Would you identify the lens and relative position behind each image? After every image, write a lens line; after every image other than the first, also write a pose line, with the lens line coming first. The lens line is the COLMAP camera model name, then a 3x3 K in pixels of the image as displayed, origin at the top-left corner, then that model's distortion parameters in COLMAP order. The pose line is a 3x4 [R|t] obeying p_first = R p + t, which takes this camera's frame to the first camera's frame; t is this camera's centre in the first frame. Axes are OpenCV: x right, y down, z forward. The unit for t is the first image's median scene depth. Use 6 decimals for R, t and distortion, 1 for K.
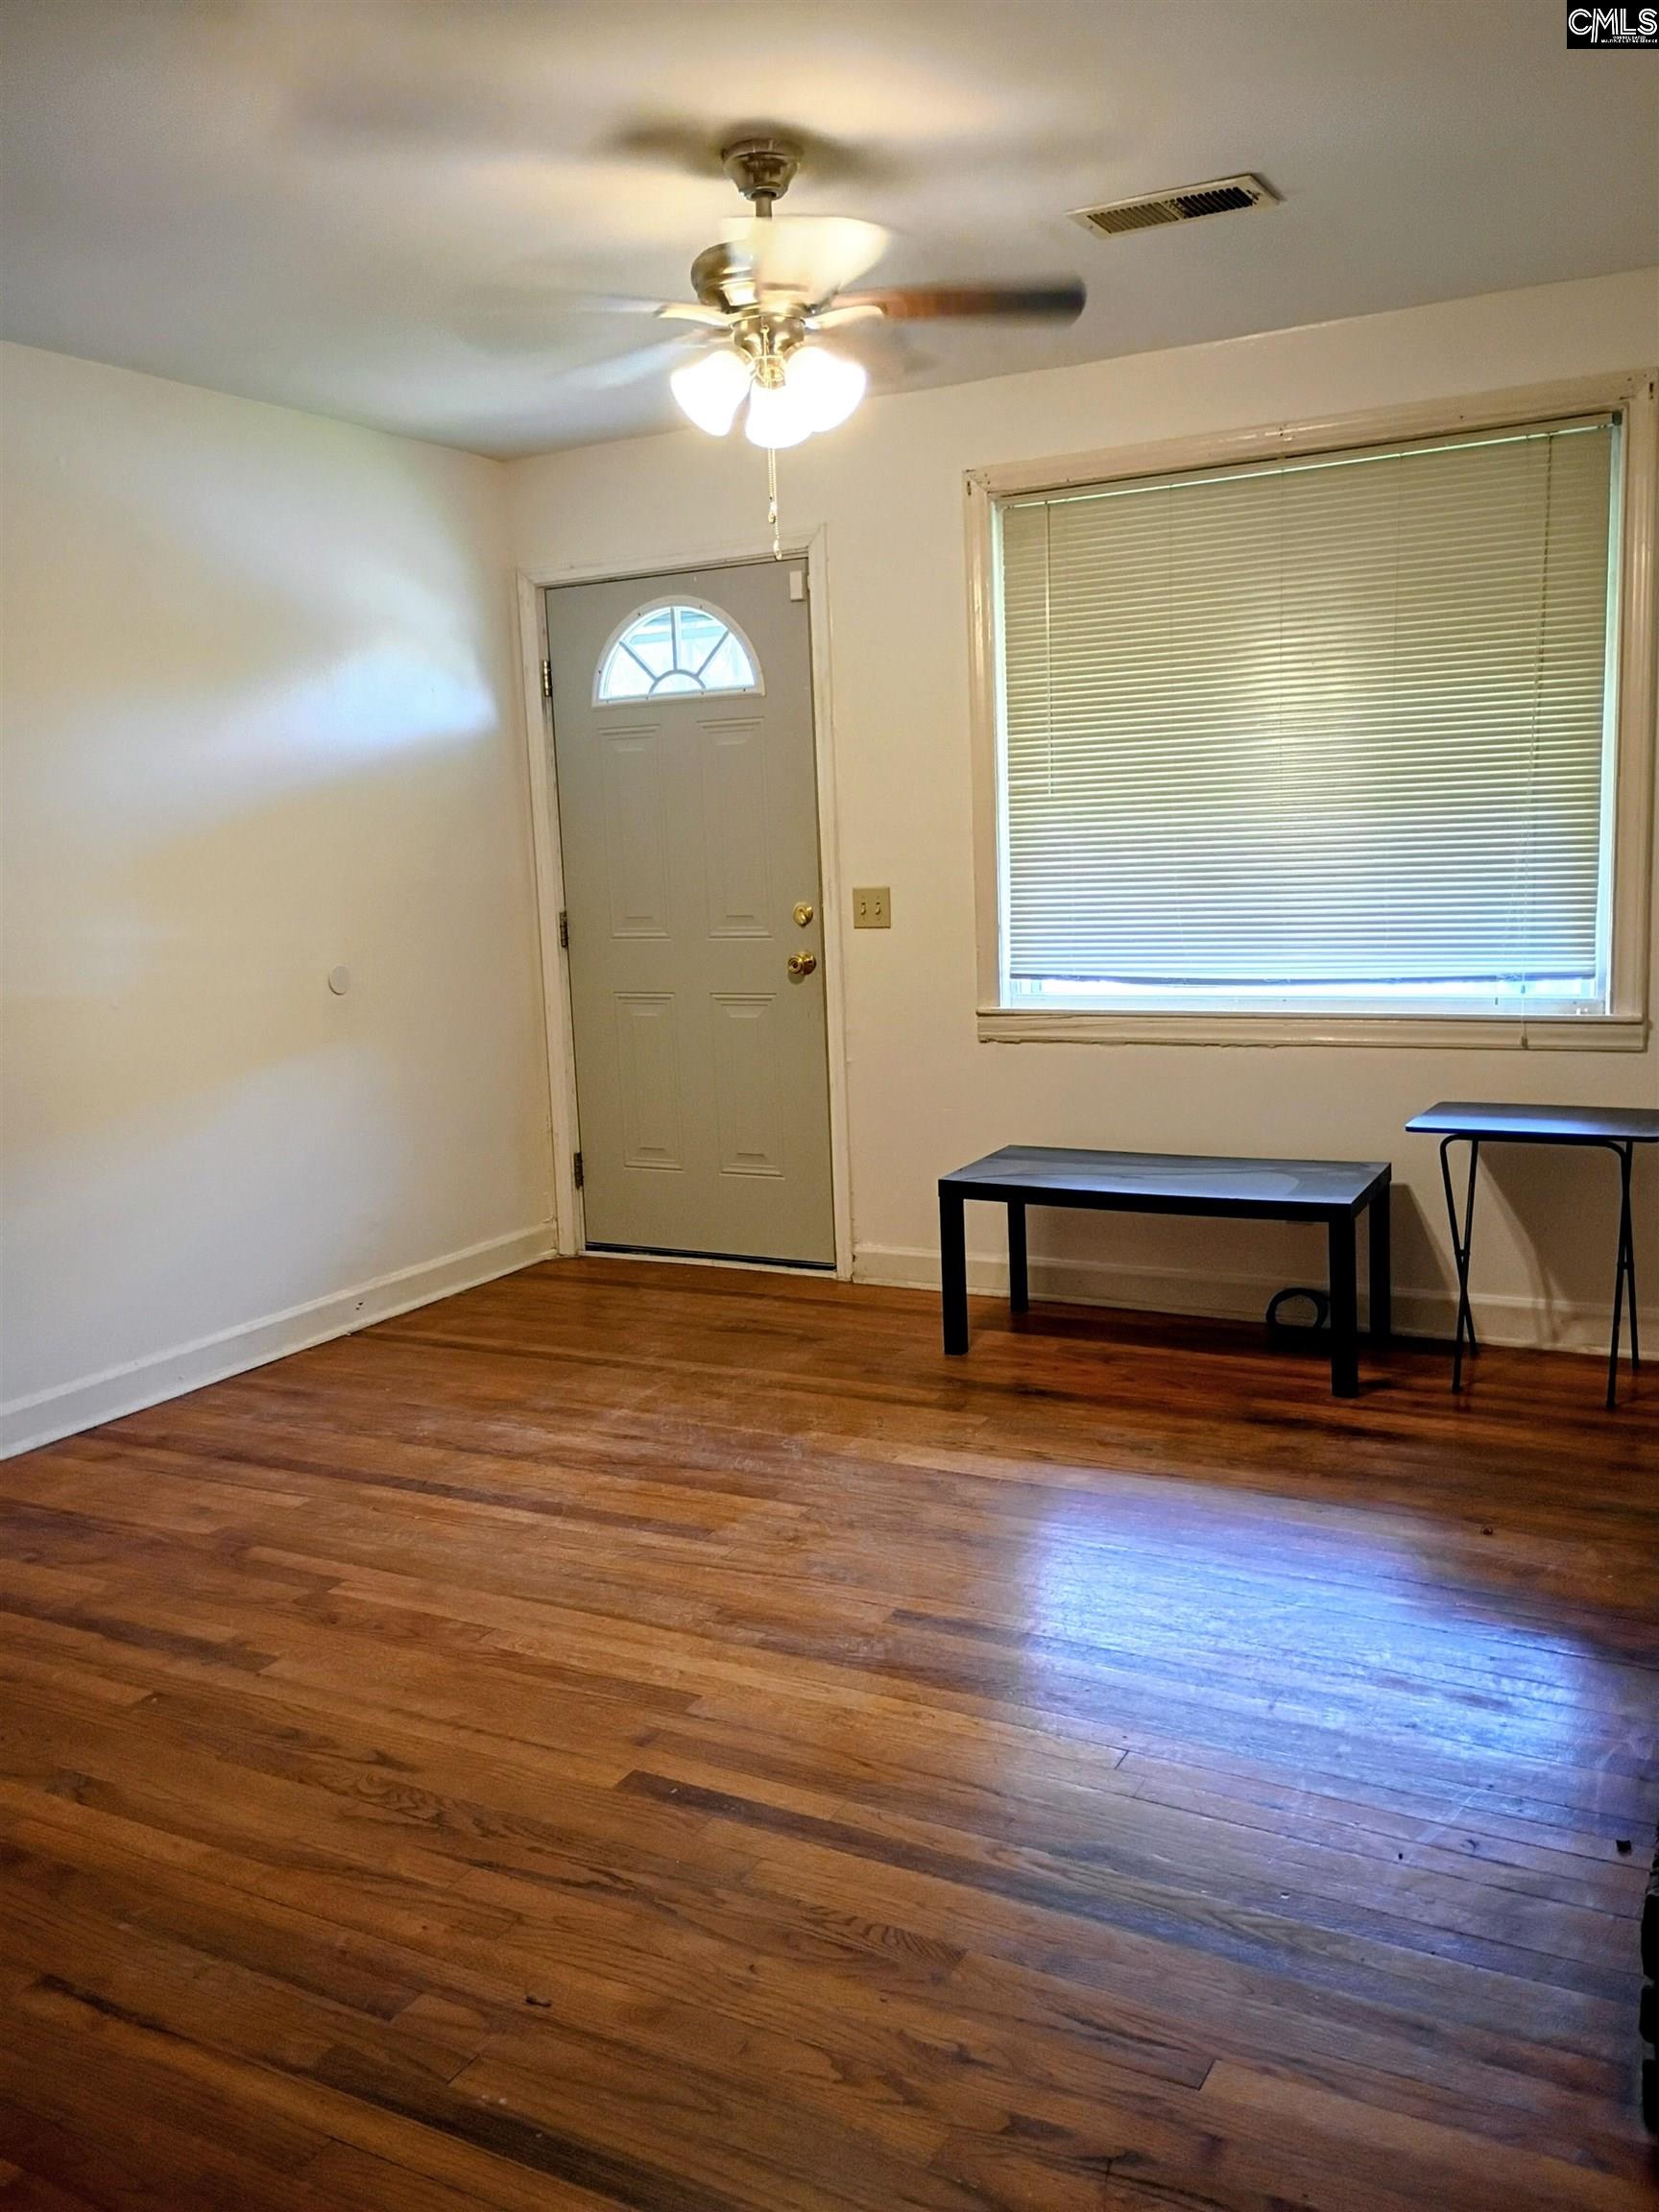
lens RADIAL K [[1810.7, 0, 820.1], [0, 1810.7, 1080.9], [0, 0, 1]] dist [0.087862, -0.156063]
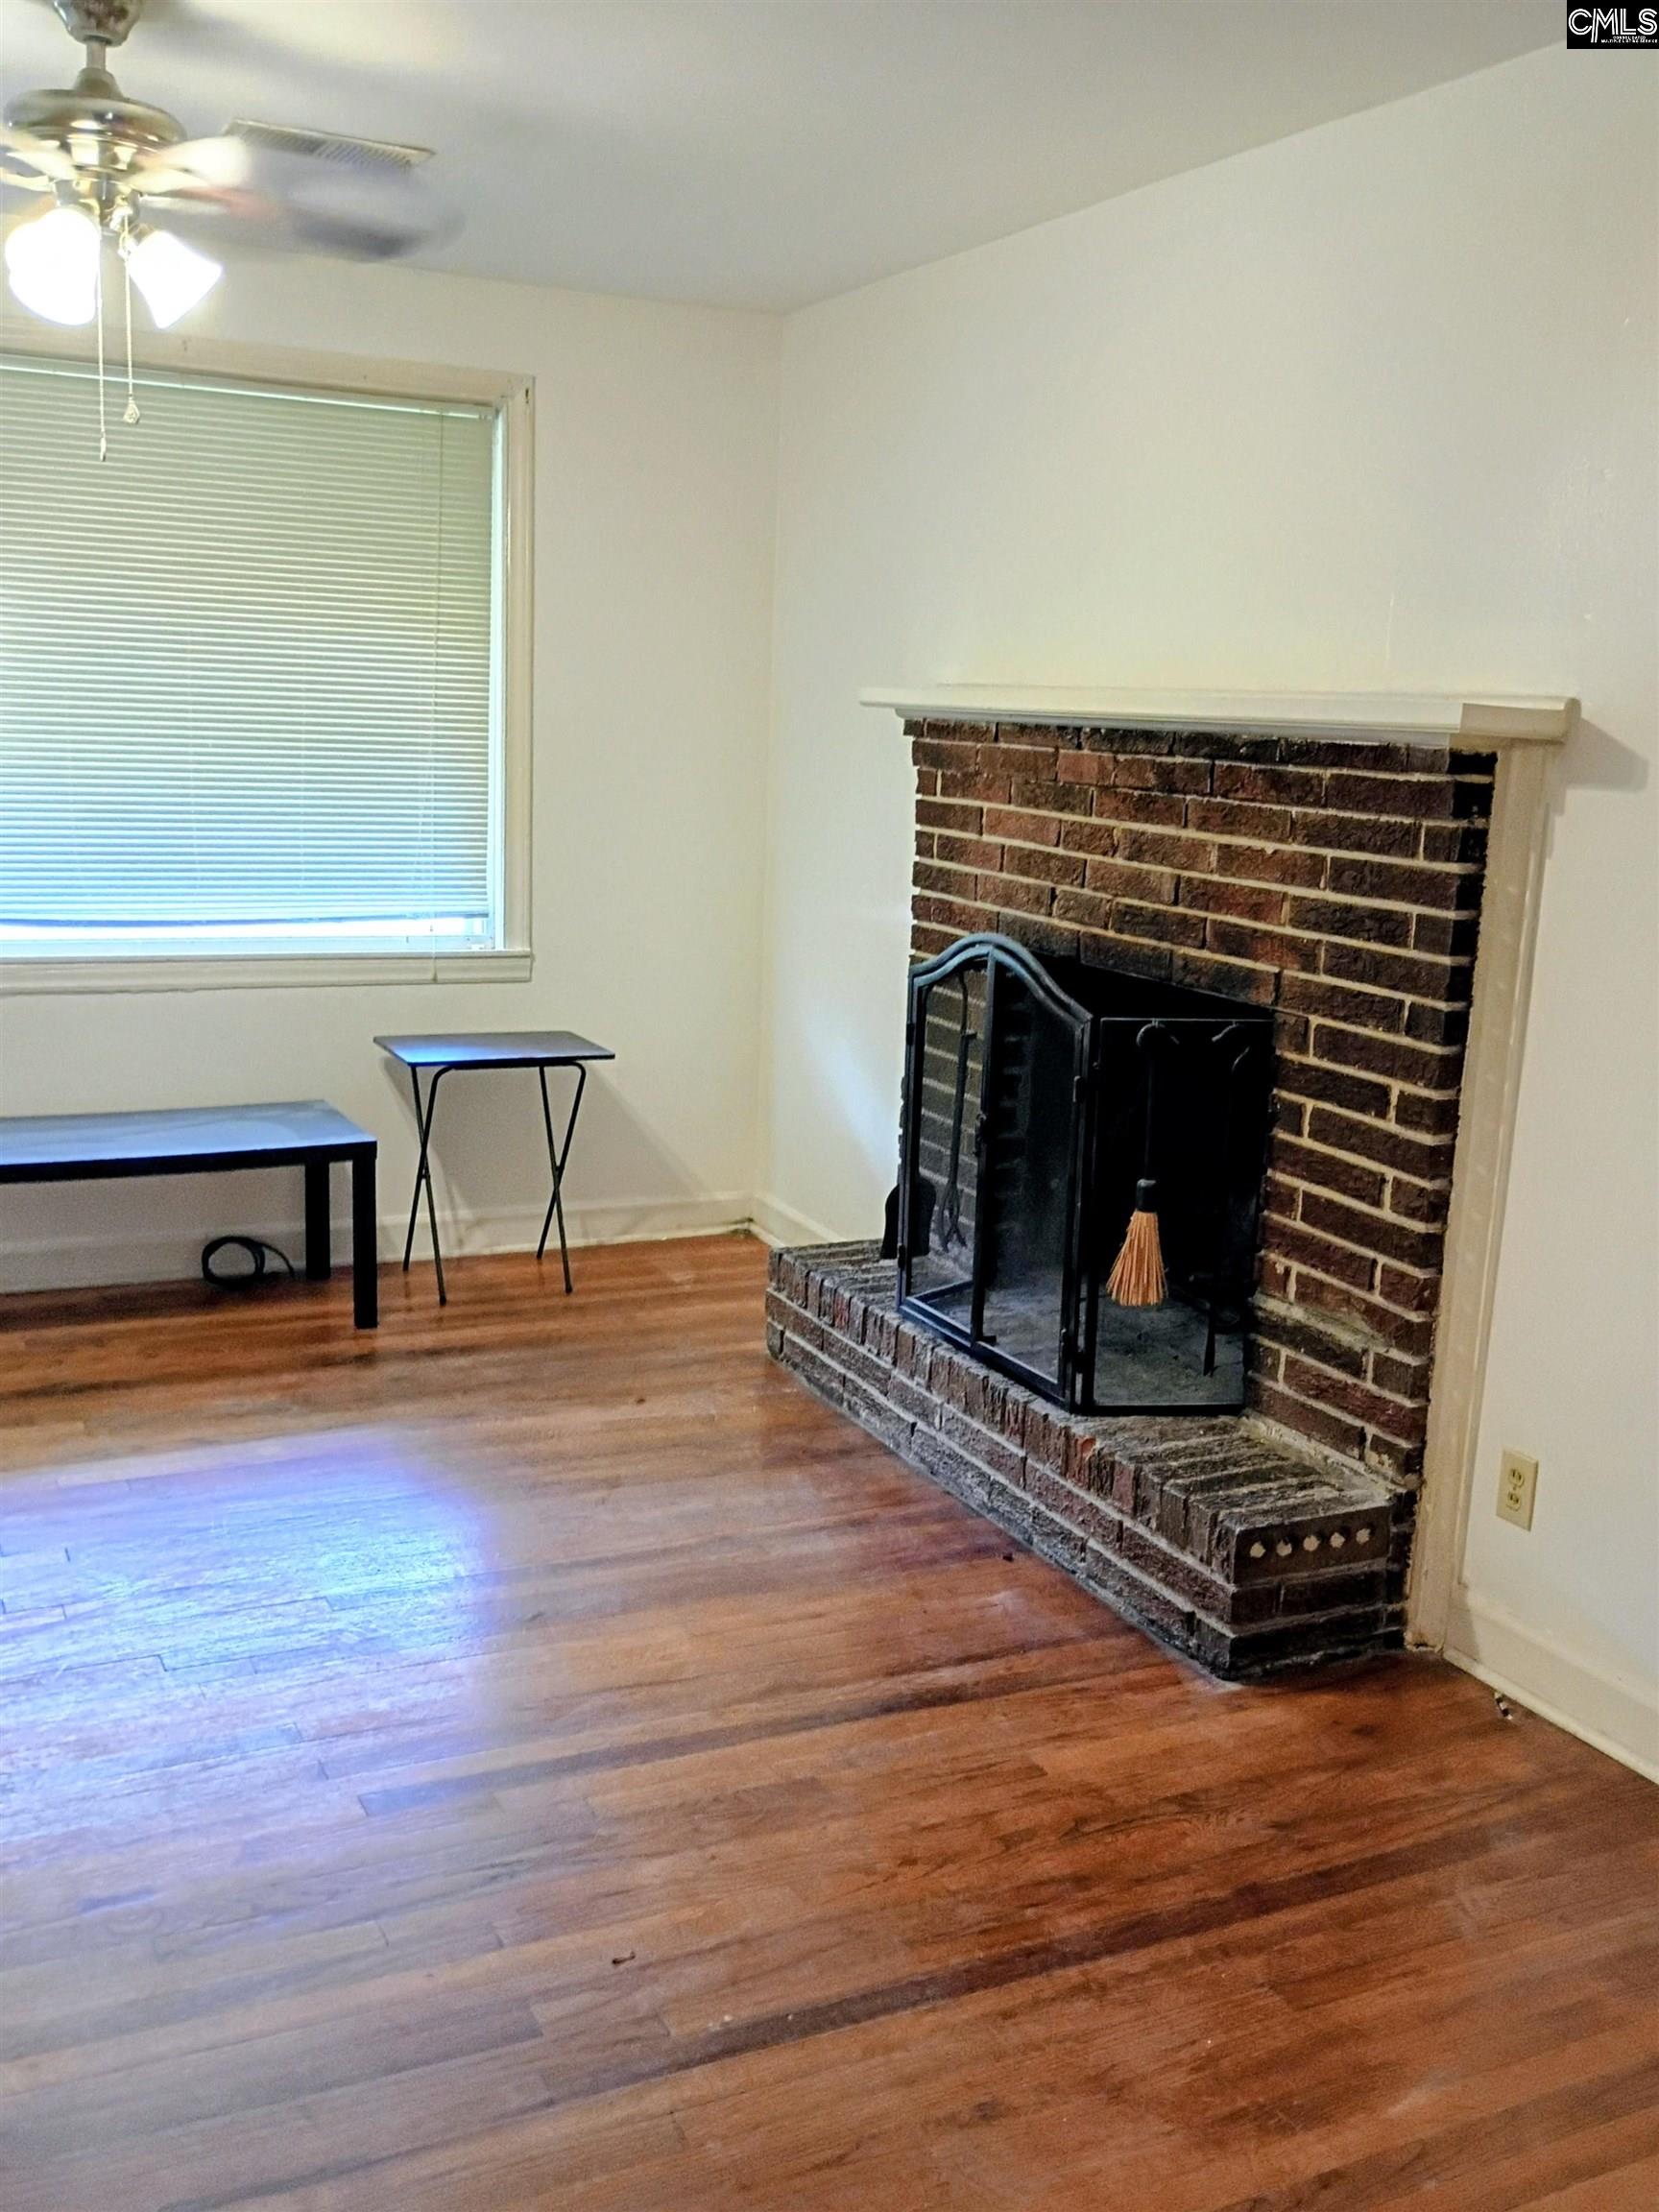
lens RADIAL K [[2026.1, 0, 829.5], [0, 2026.1, 1106.0], [0, 0, 1]] dist [0.002626, -0.088448]
pose [[0.570635, -0.091436, 0.816098, -0.490928], [0.047592, 0.995794, 0.078292, -0.029276], [-0.819824, -0.005836, 0.572586, 0.130429]]
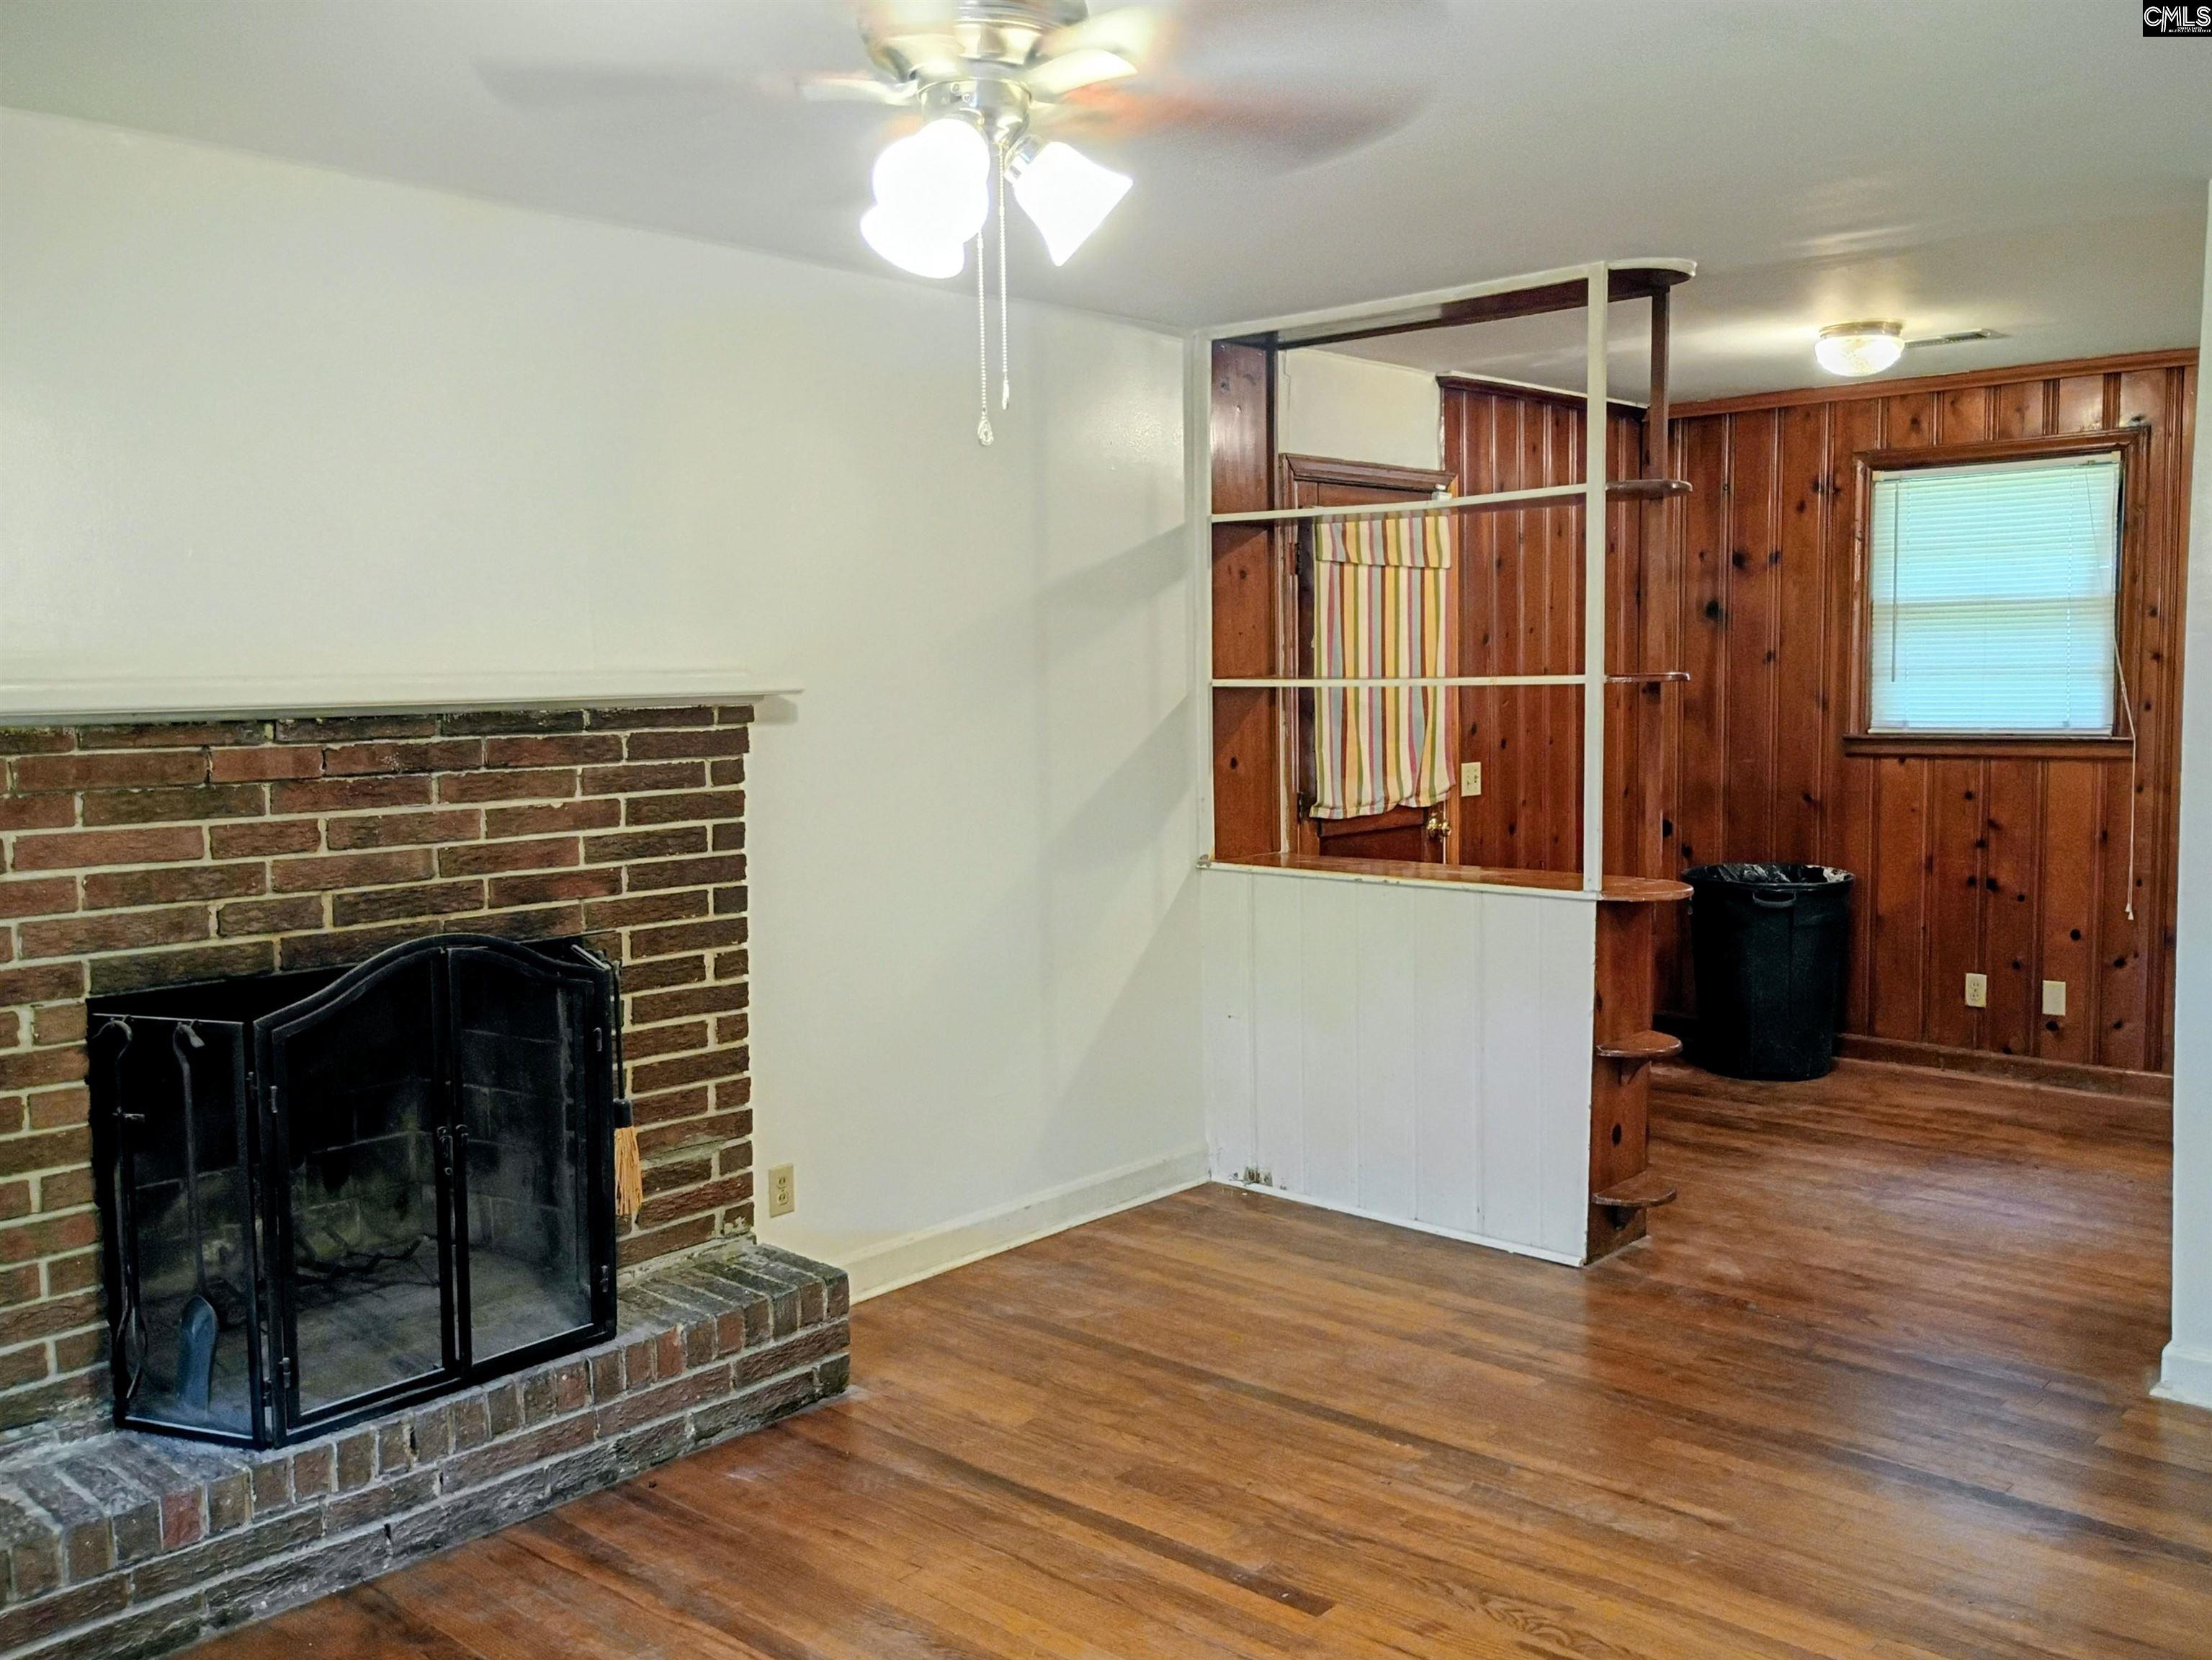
lens RADIAL K [[1864.9, 0, 1106.0], [0, 1864.9, 830.0], [0, 0, 1]] dist [0.013714, 0.001112]
pose [[-0.969410, 0.035489, 0.242866, -0.170450], [0.089484, 0.972490, 0.215073, -0.218953], [-0.228552, 0.230227, -0.945917, 1.257354]]
